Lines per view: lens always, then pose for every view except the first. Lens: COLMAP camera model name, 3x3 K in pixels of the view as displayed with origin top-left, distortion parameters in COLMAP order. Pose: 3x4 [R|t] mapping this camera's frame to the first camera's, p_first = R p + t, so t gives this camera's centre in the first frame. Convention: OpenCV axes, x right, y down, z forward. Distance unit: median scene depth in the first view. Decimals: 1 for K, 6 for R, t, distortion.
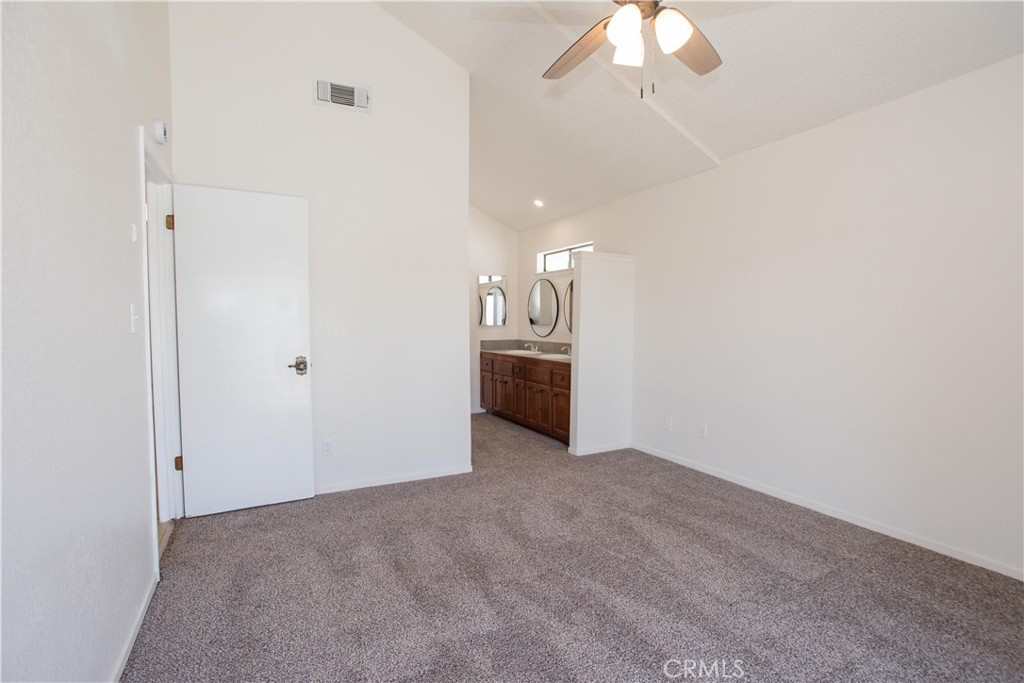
lens RADIAL K [[490.0, 0, 514.7], [0, 490.0, 344.3], [0, 0, 1]] dist [-0.061164, 0.035114]
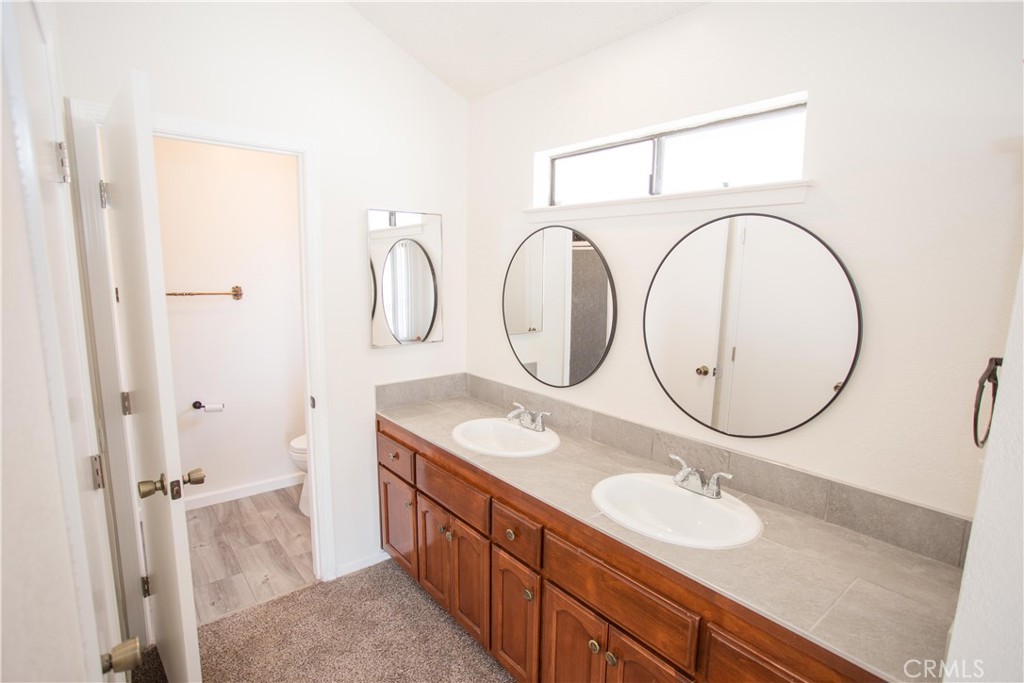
lens RADIAL K [[490.0, 0, 514.7], [0, 490.0, 344.3], [0, 0, 1]] dist [-0.061164, 0.035114]
pose [[0.976071, -0.015435, 0.216904, -0.048980], [-0.008646, 0.993934, 0.109633, -0.085385], [-0.217280, -0.108885, 0.970017, 0.650111]]
